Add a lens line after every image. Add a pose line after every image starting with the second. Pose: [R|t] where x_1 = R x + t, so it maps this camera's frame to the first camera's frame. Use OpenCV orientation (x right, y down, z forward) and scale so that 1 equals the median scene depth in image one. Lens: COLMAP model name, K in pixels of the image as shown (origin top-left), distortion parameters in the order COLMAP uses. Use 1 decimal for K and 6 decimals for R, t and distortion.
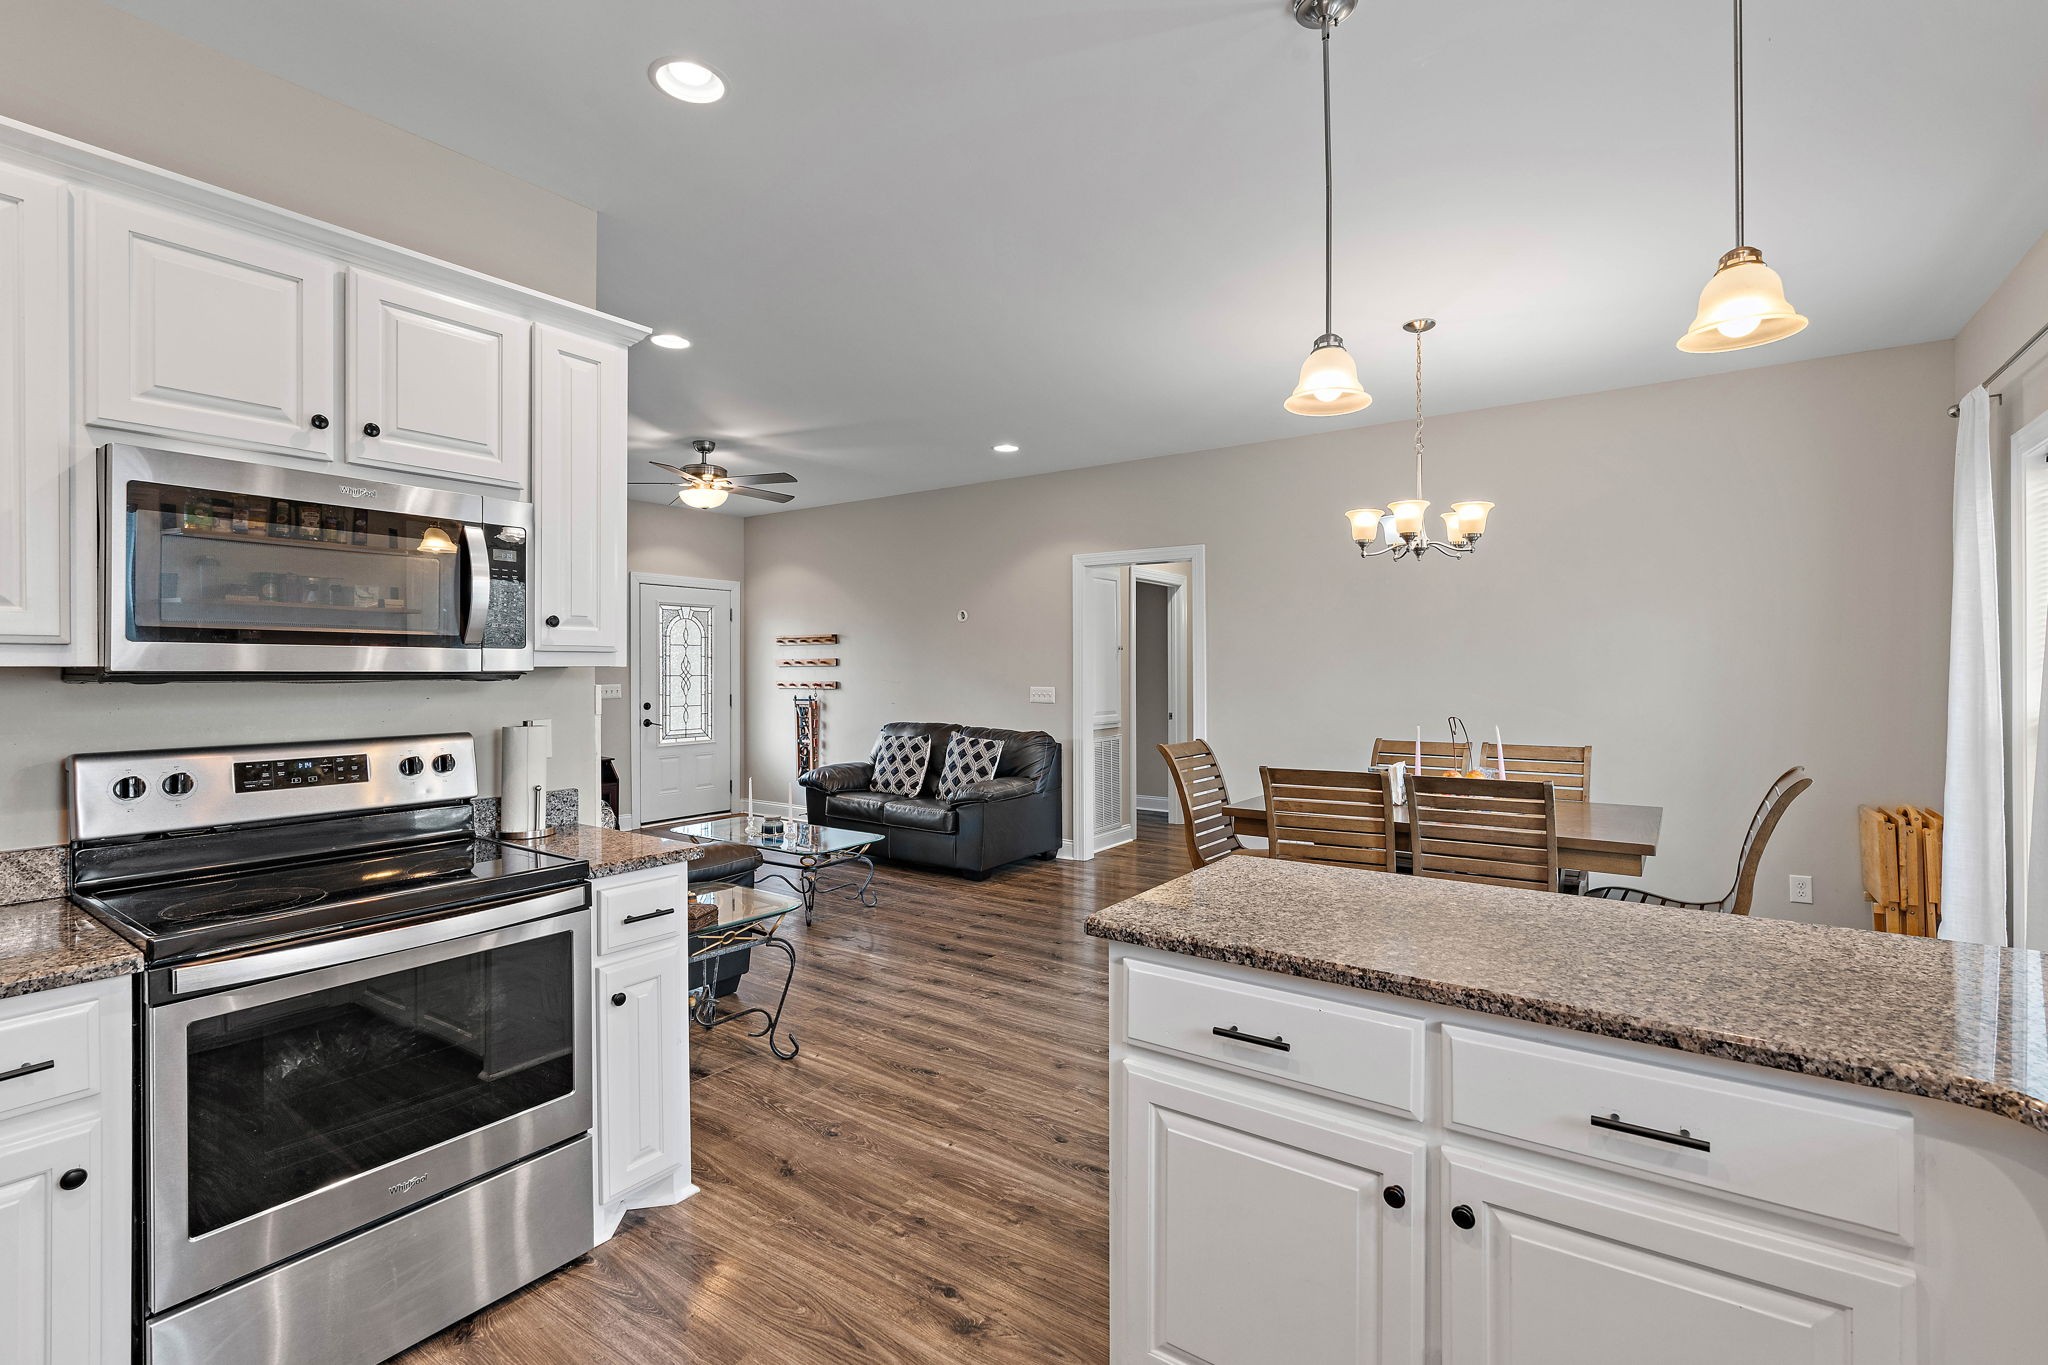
lens RADIAL K [[920.6, 0, 1015.9], [0, 920.6, 652.7], [0, 0, 1]] dist [-0.003603, -0.000128]
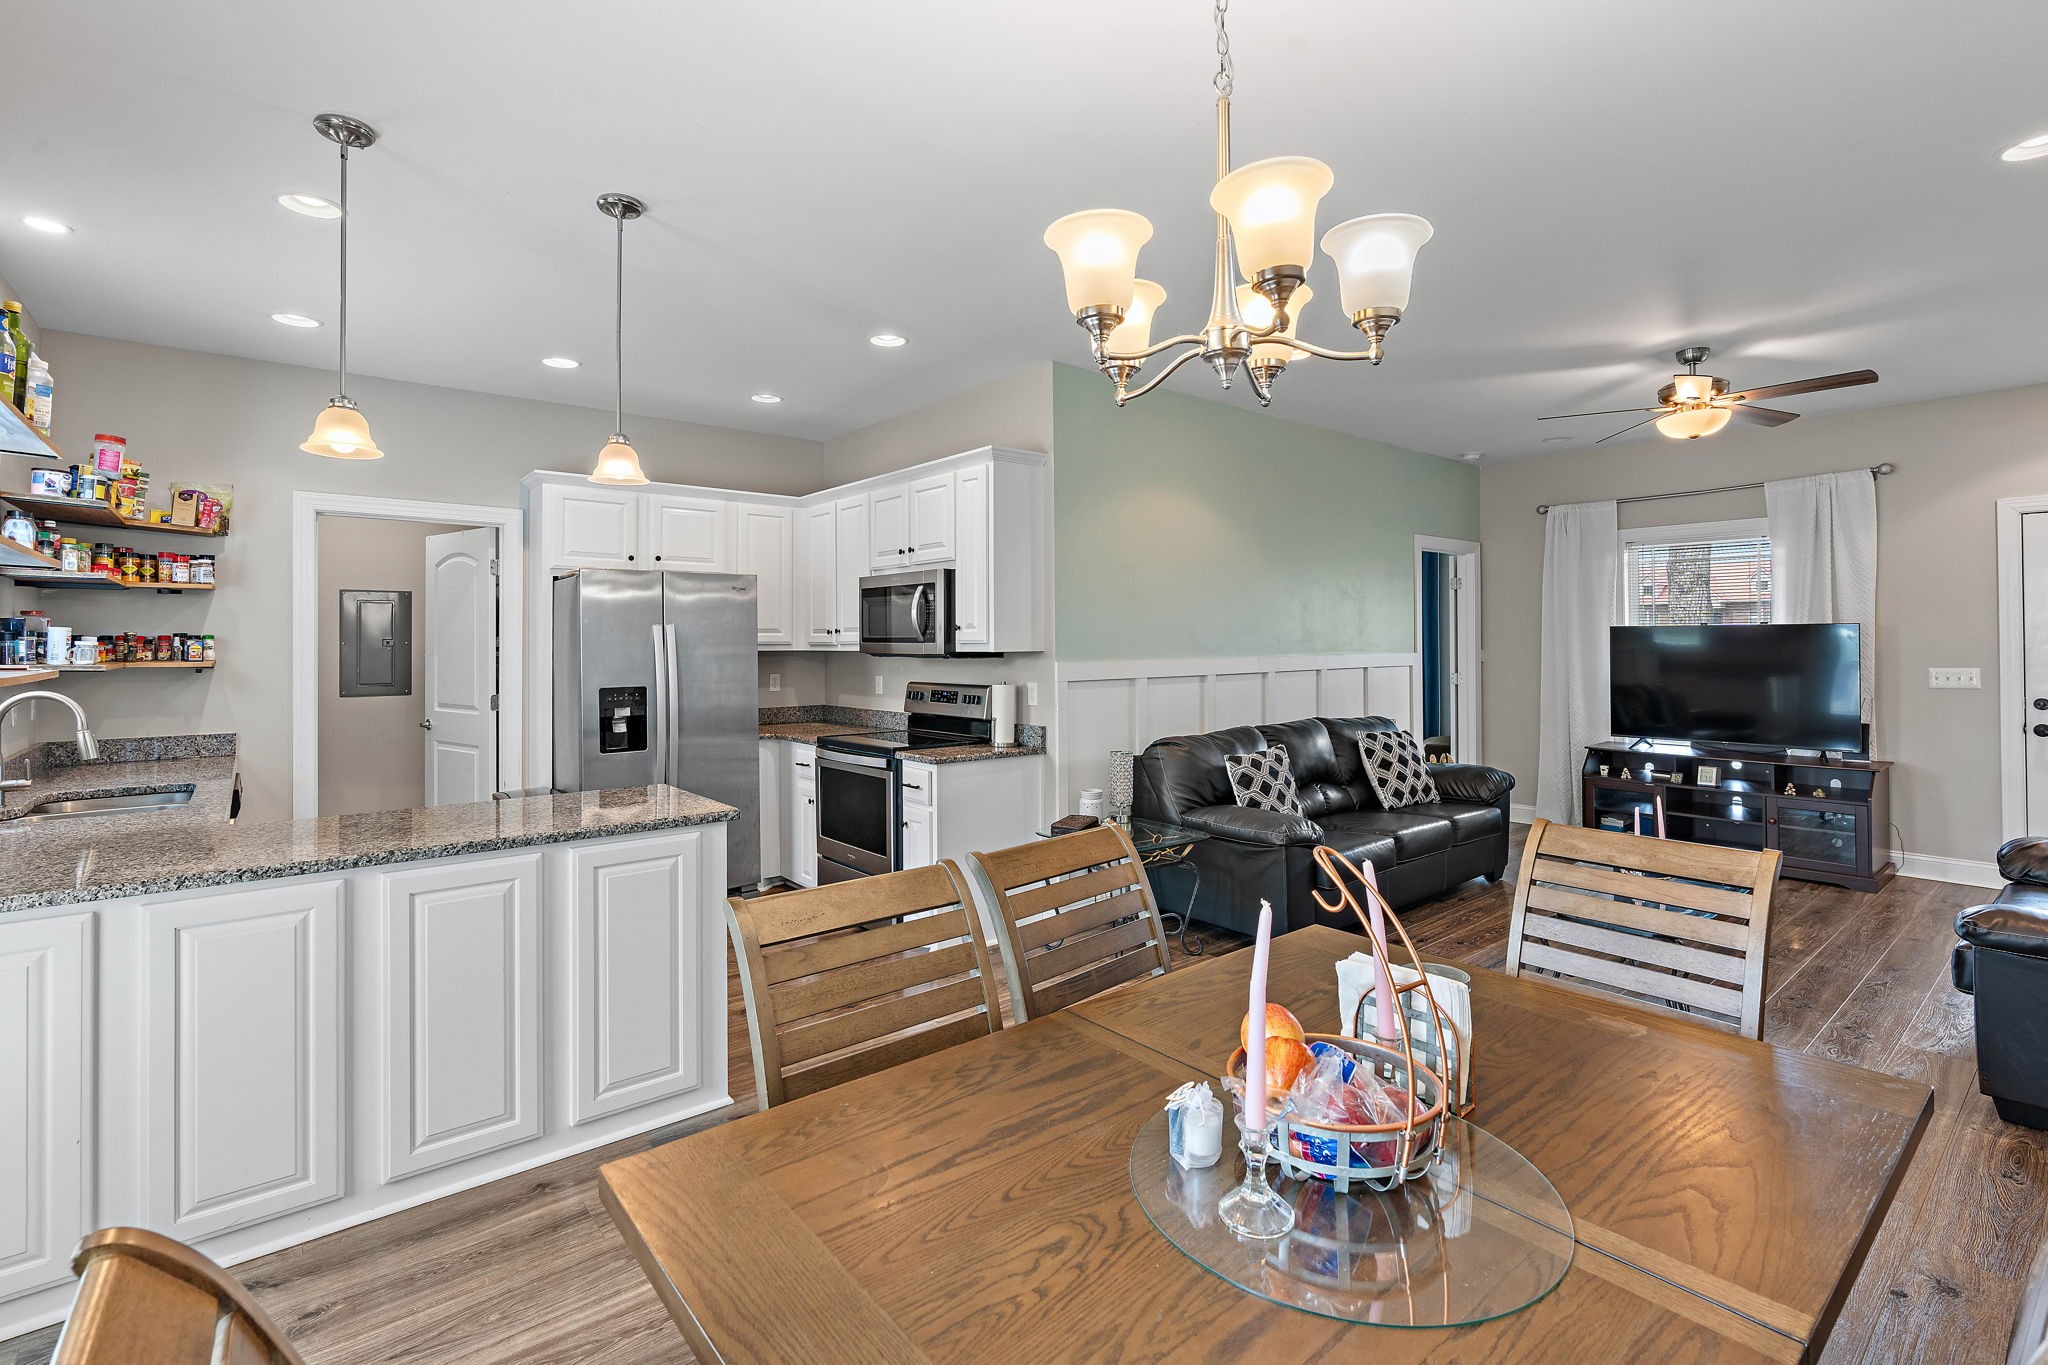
lens RADIAL K [[931.6, 0, 1027.8], [0, 931.6, 632.2], [0, 0, 1]] dist [0.001486, 0.000588]
pose [[-0.275793, -0.007635, -0.961187, 1.268306], [0.010456, 0.999885, -0.010943, -0.002108], [0.961160, -0.013068, -0.275681, 1.682266]]
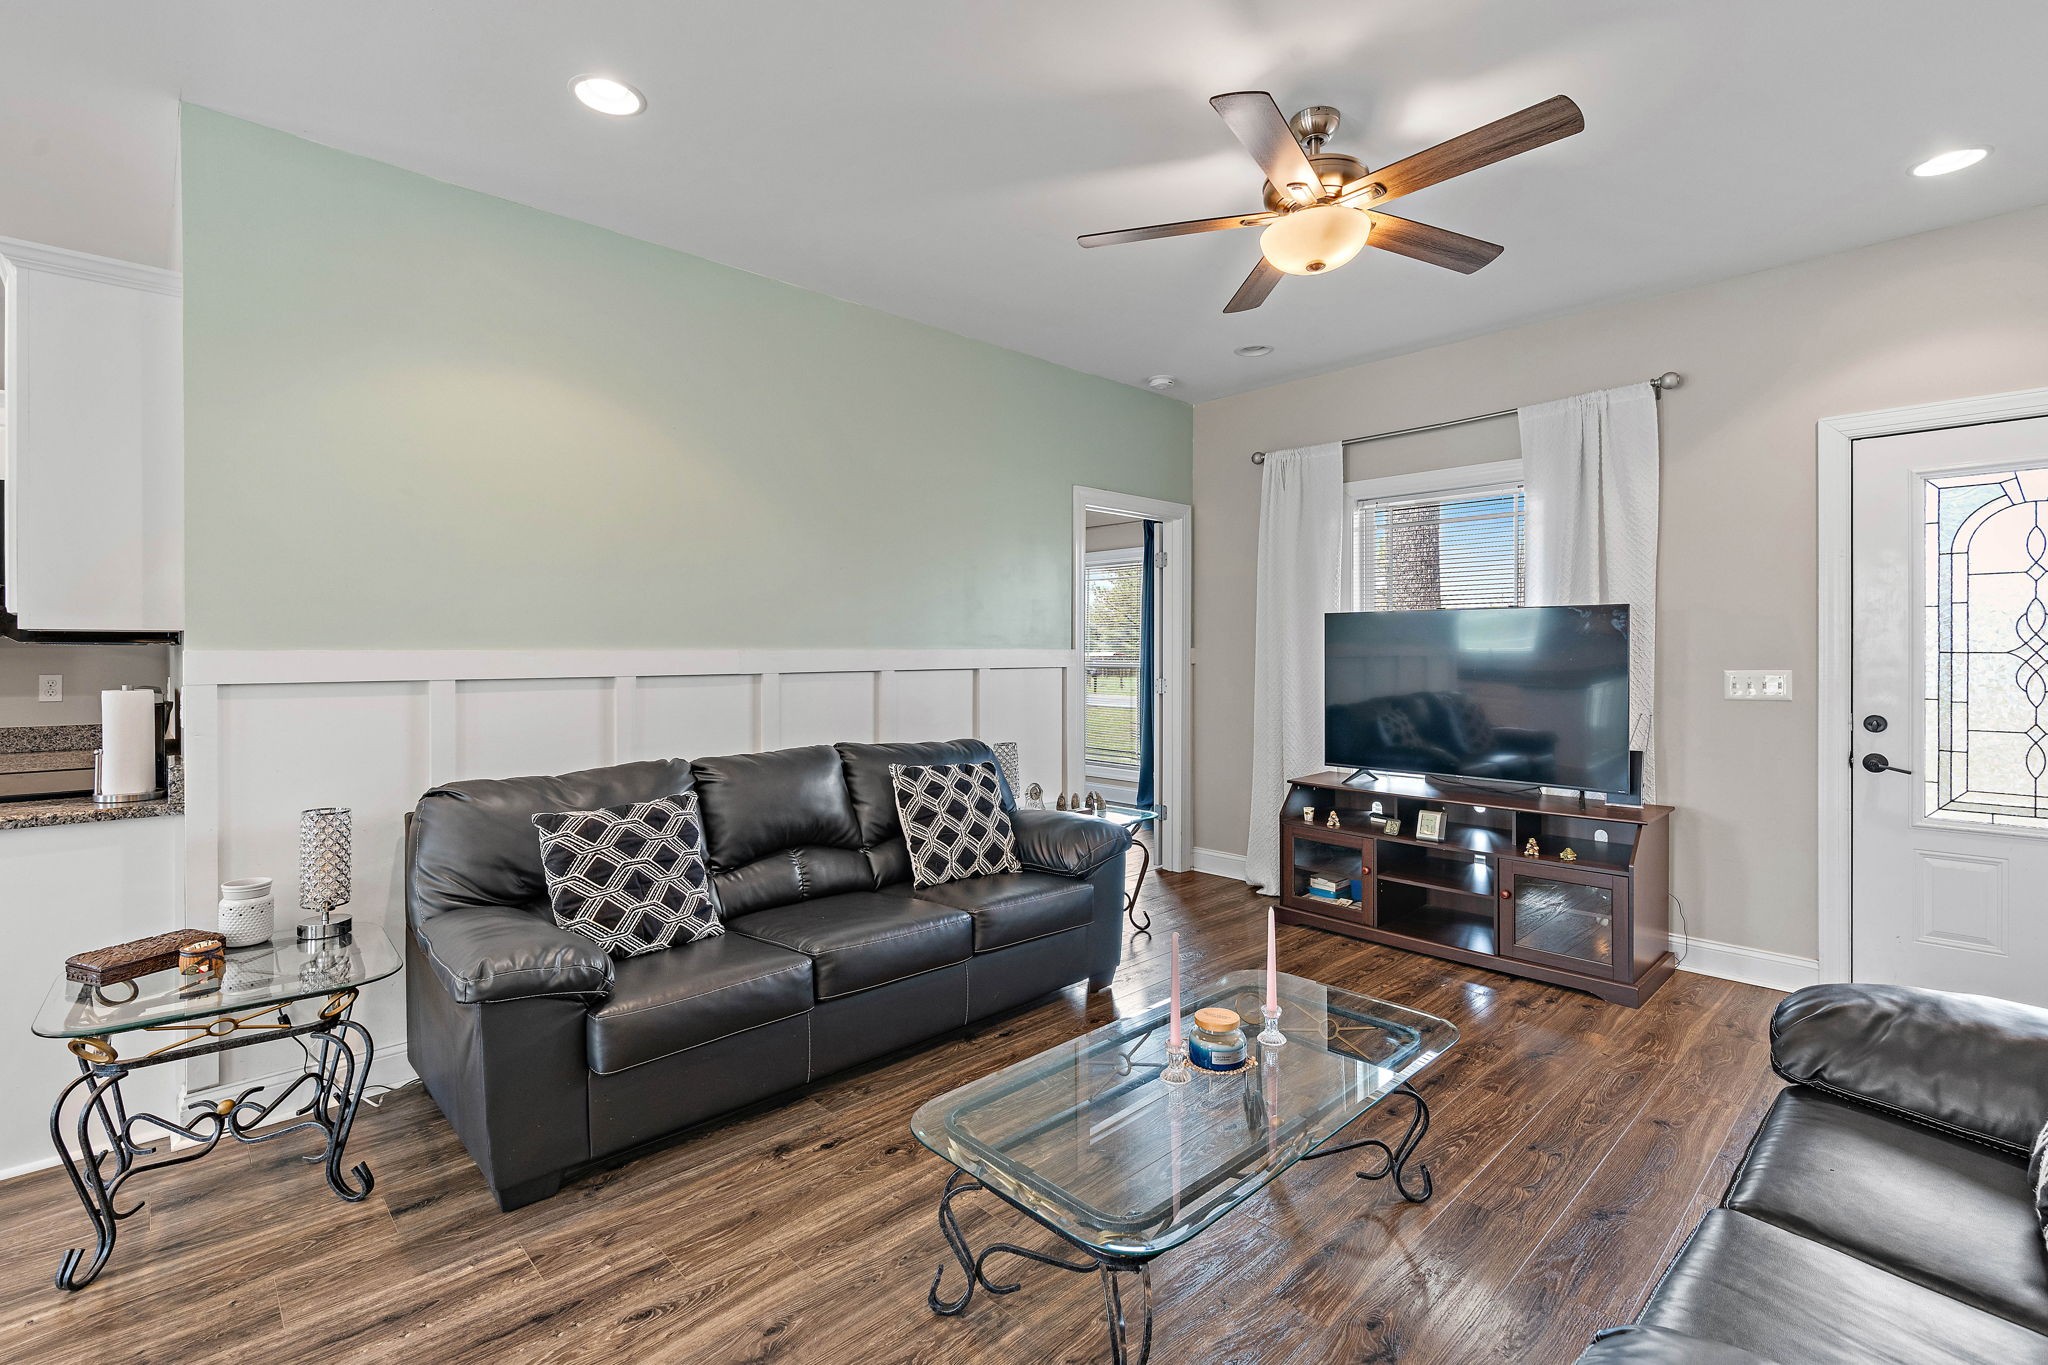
lens RADIAL K [[920.6, 0, 1015.9], [0, 920.6, 652.7], [0, 0, 1]] dist [-0.003603, -0.000128]
pose [[-0.217716, 0.001149, -0.976011, 0.252730], [0.005701, 0.999984, -0.000094, 0.046227], [0.975995, -0.005584, -0.217719, 2.330125]]
